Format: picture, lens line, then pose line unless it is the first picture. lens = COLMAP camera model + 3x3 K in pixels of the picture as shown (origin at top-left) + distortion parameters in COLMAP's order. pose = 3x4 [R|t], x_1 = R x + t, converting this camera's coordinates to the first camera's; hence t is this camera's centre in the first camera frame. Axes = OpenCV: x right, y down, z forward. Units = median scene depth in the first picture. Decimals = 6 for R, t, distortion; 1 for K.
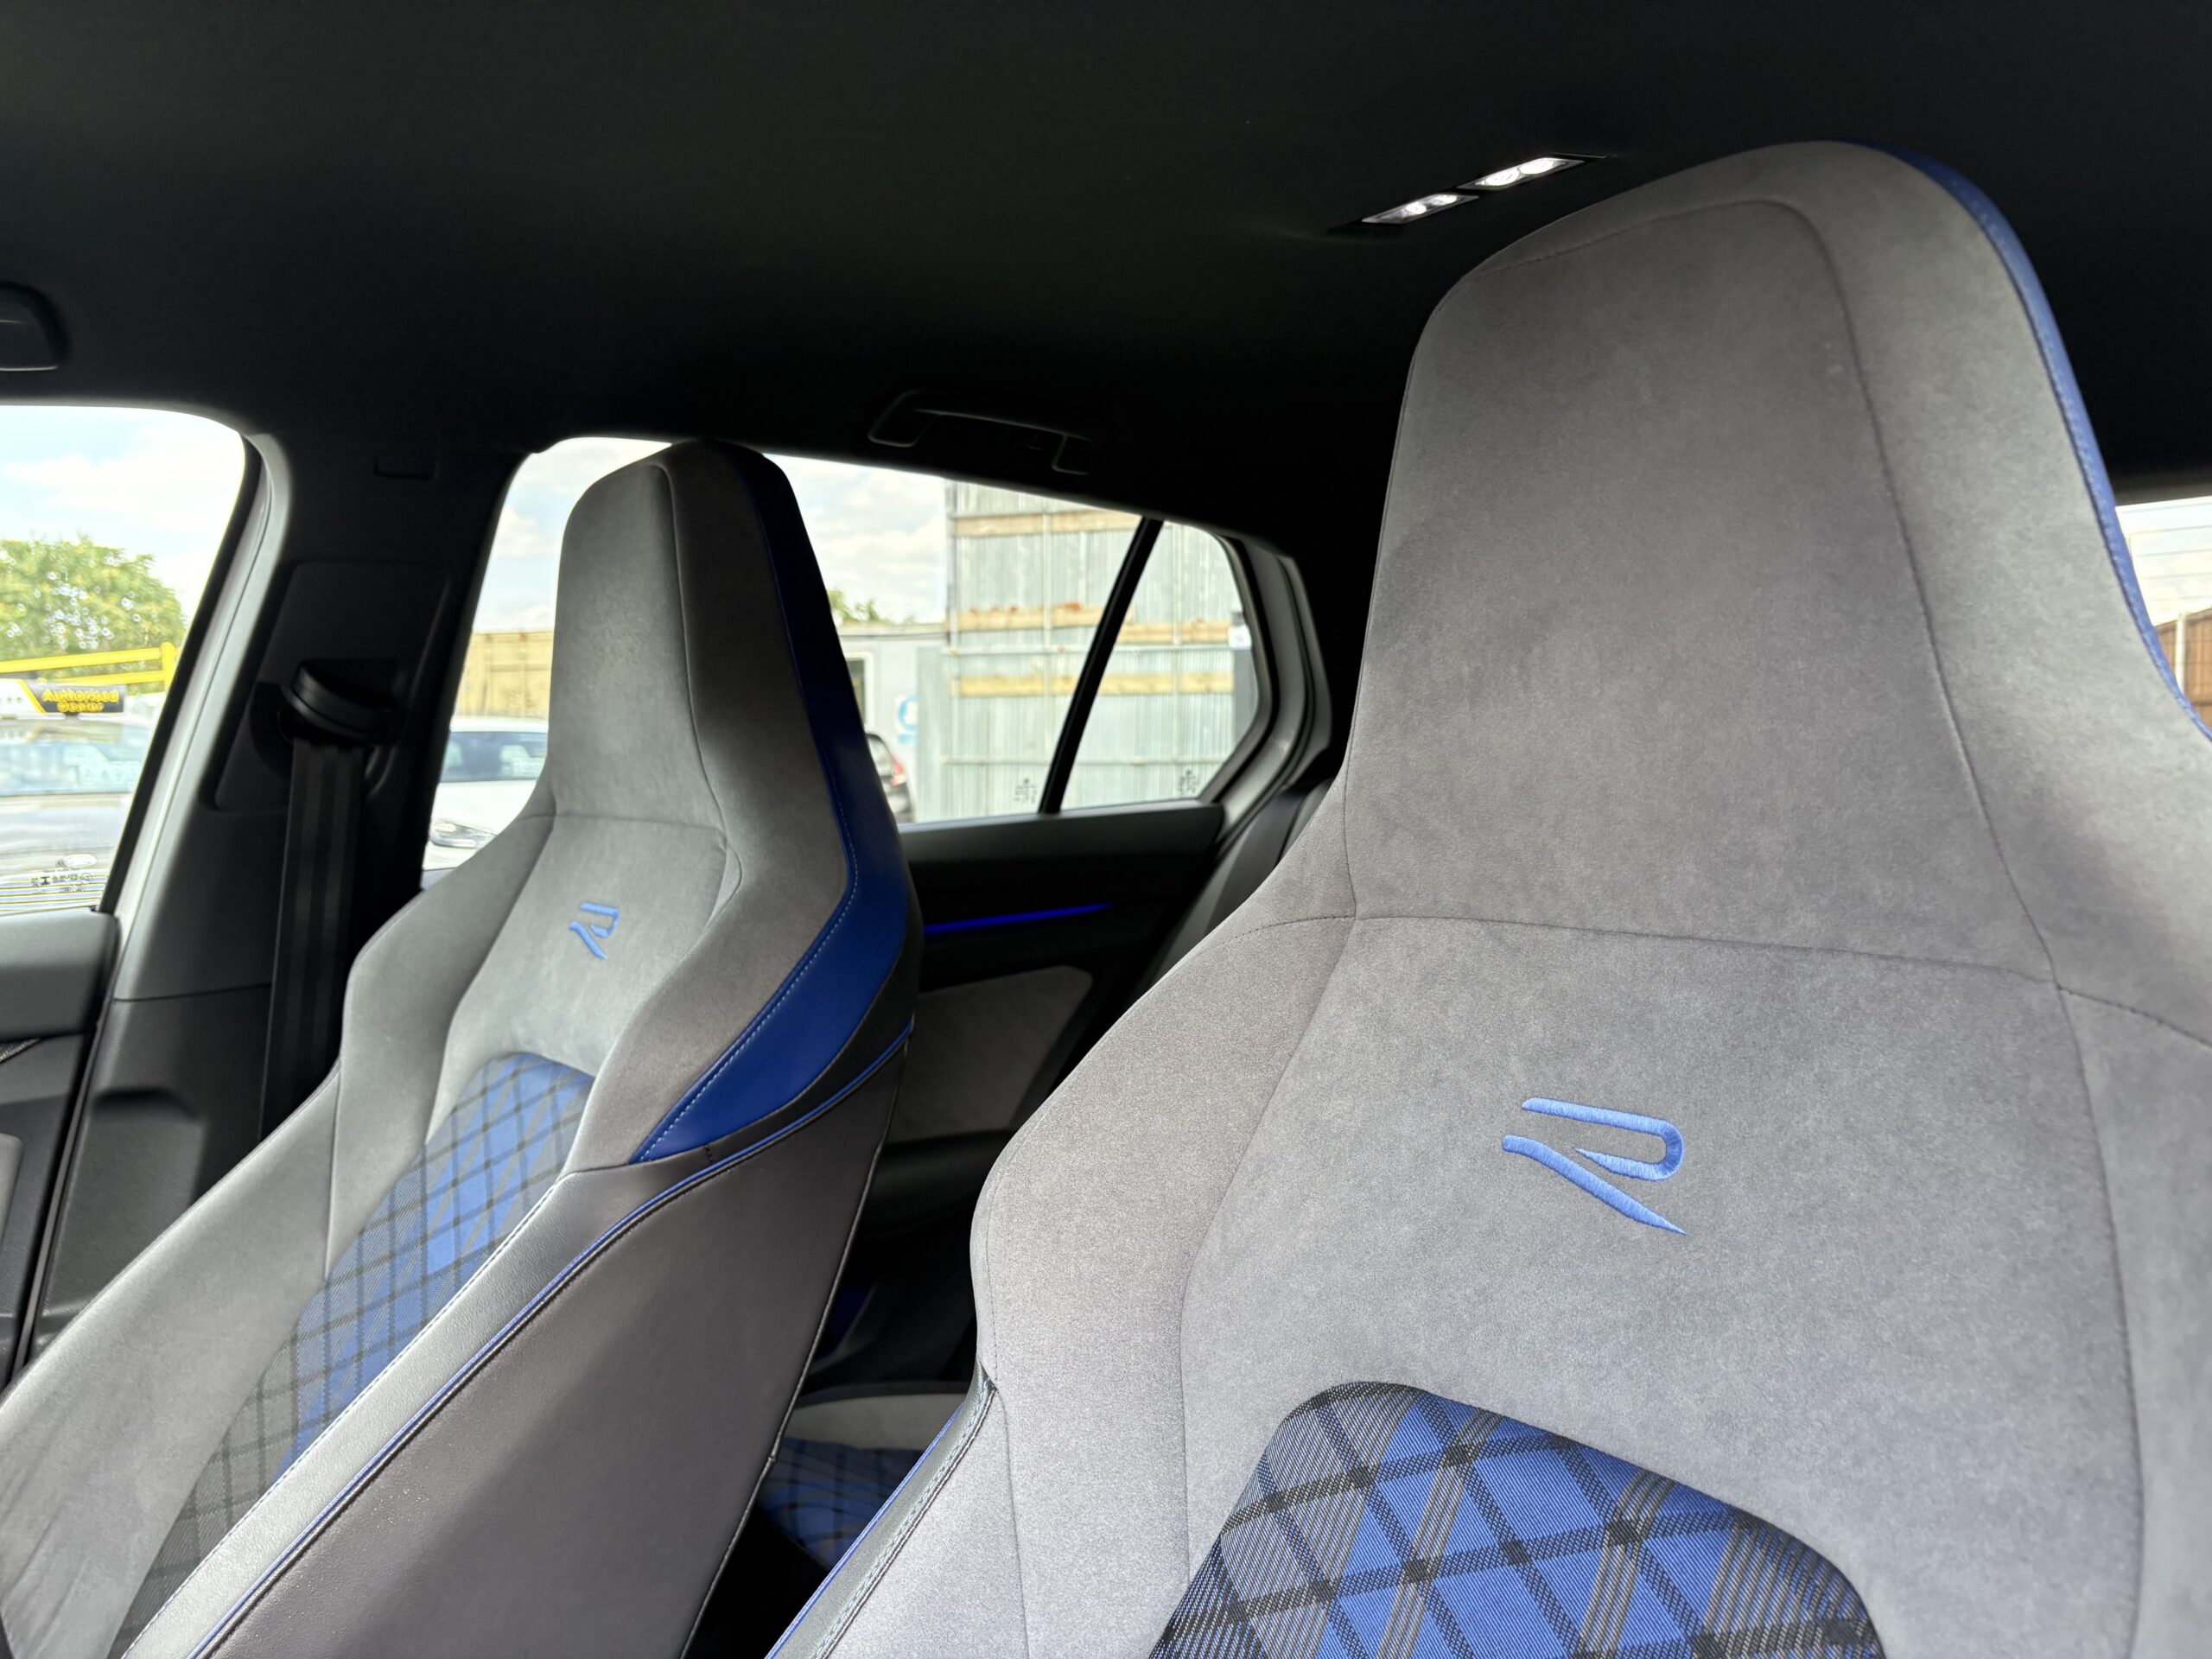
lens RADIAL K [[1694.6, 0, 1097.9], [0, 1694.6, 839.6], [0, 0, 1]] dist [0.056579, -0.060469]
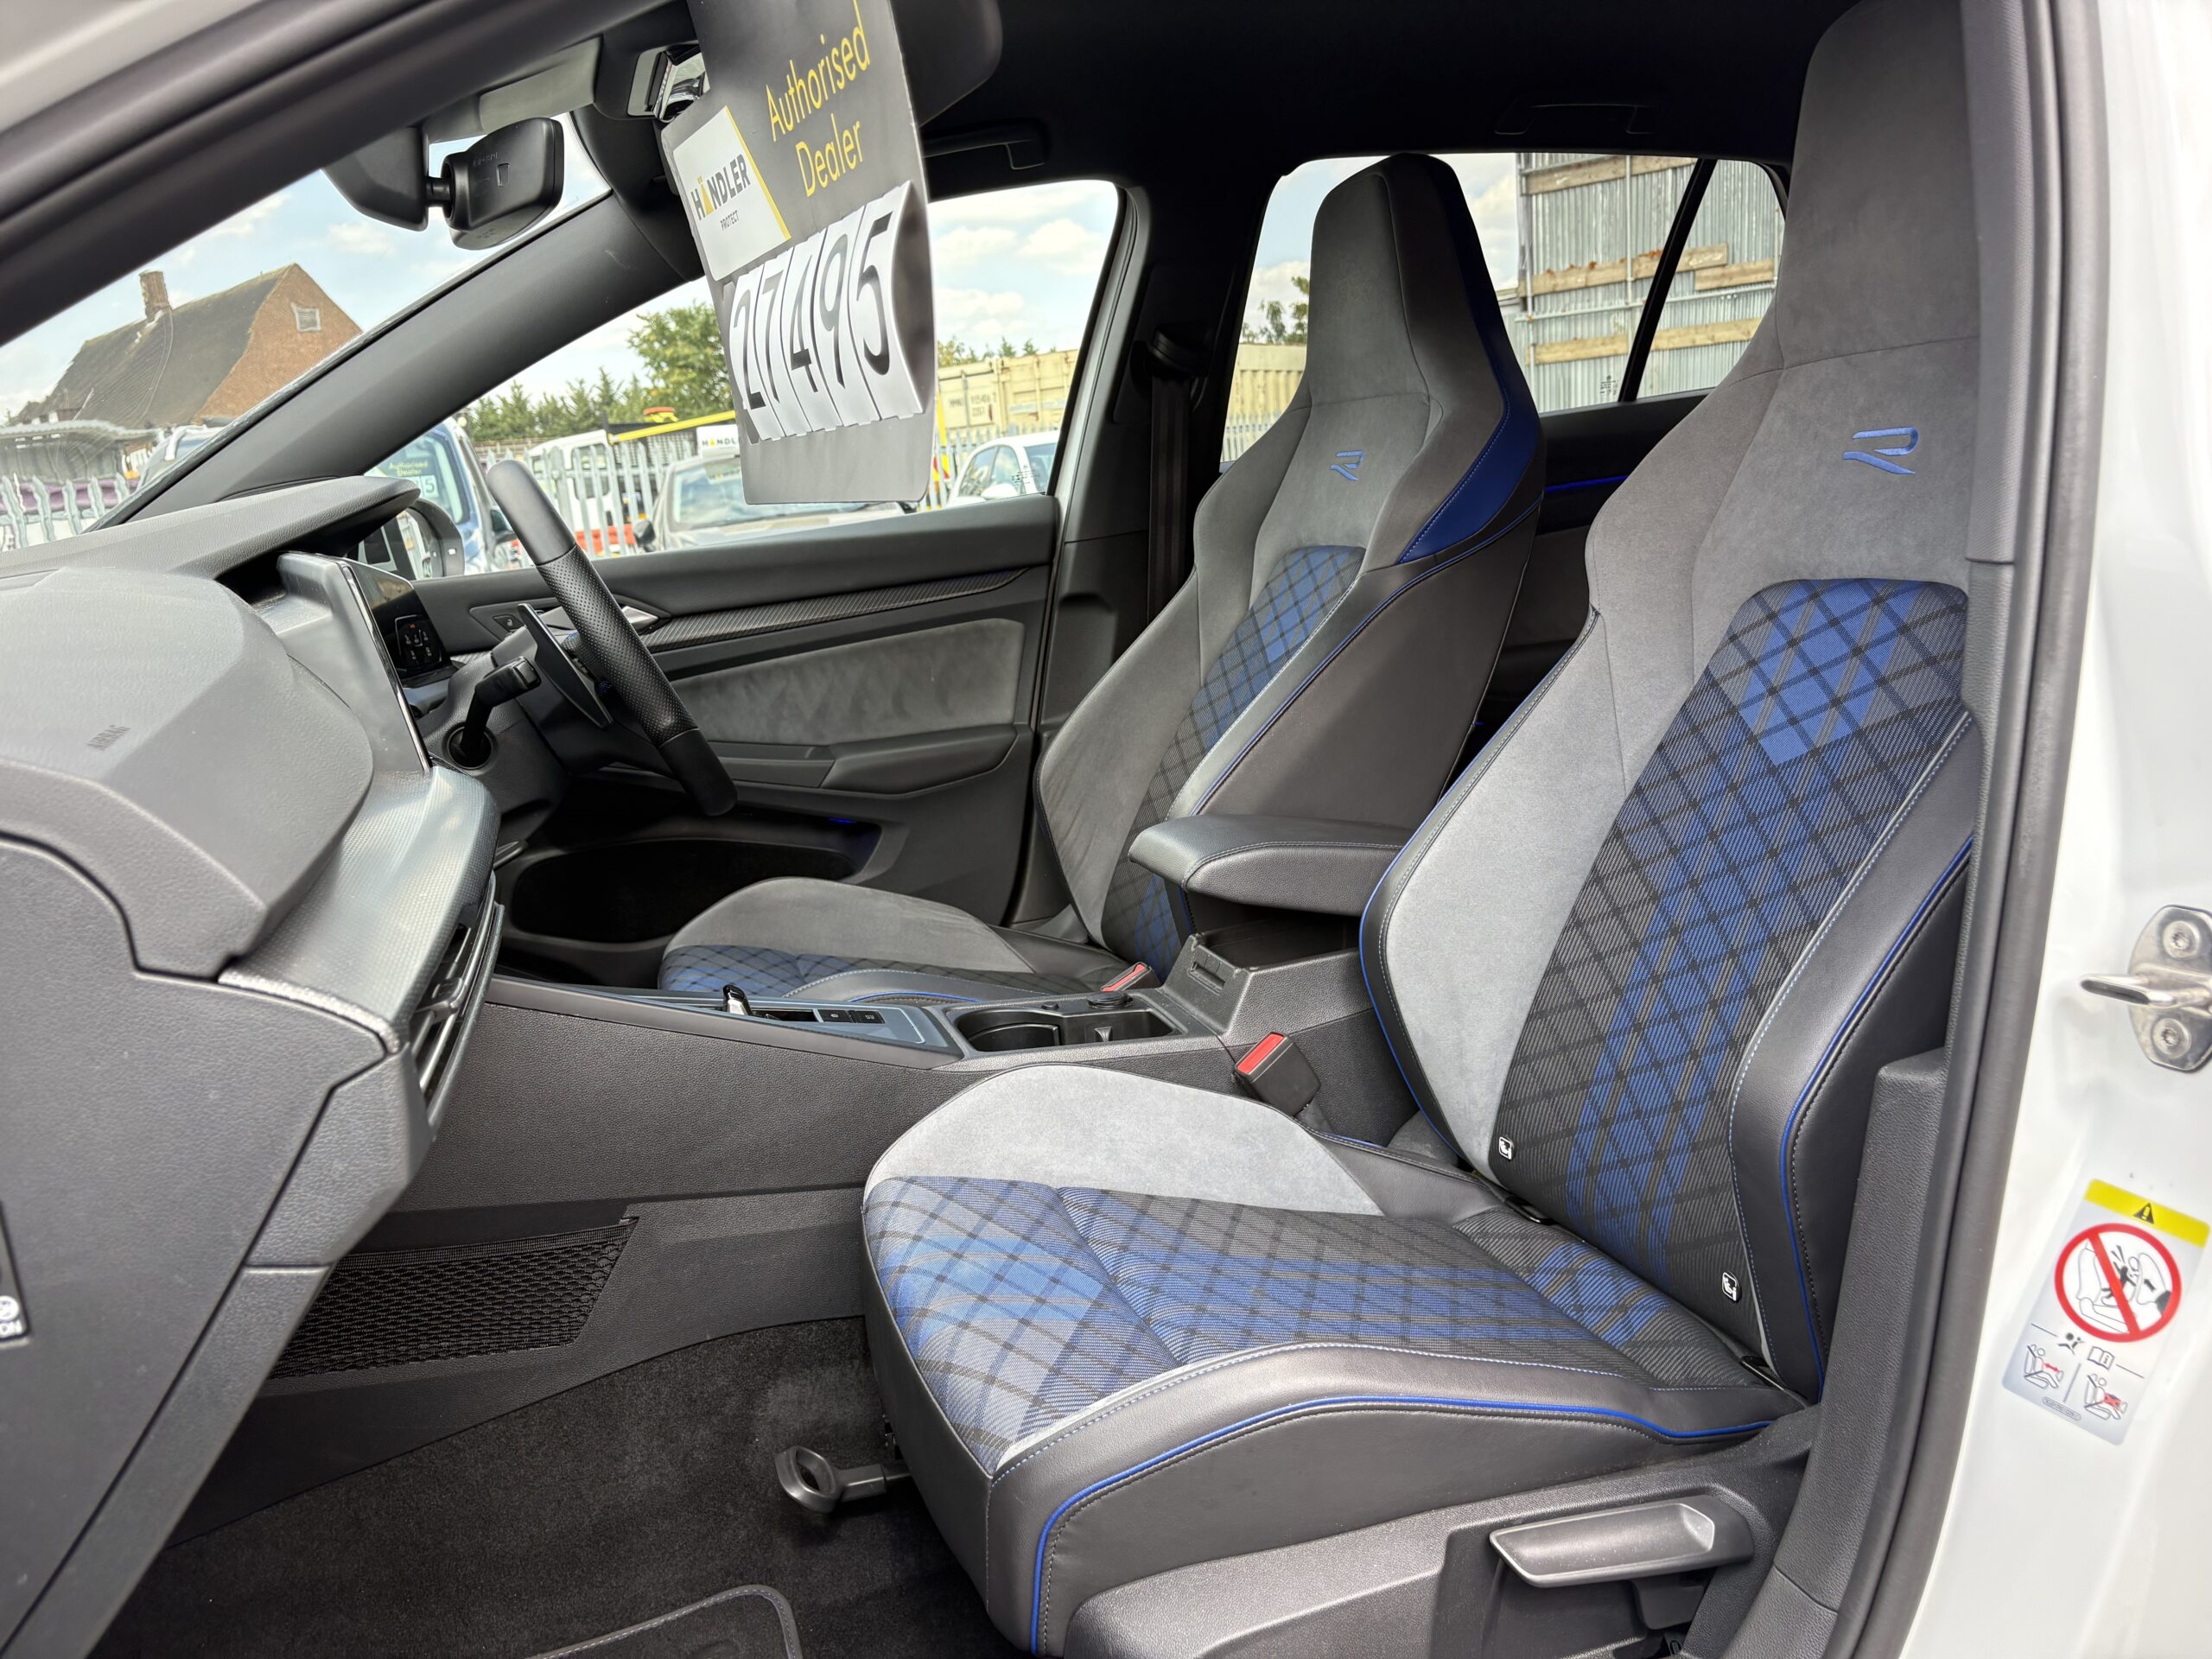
lens RADIAL K [[1684.0, 0, 1121.6], [0, 1684.0, 843.7], [0, 0, 1]] dist [0.000583, 0.070005]
pose [[0.947304, -0.007929, -0.320237, 0.029262], [0.065730, 0.983233, 0.170096, 0.128743], [0.313519, -0.182182, 0.931942, -0.748787]]
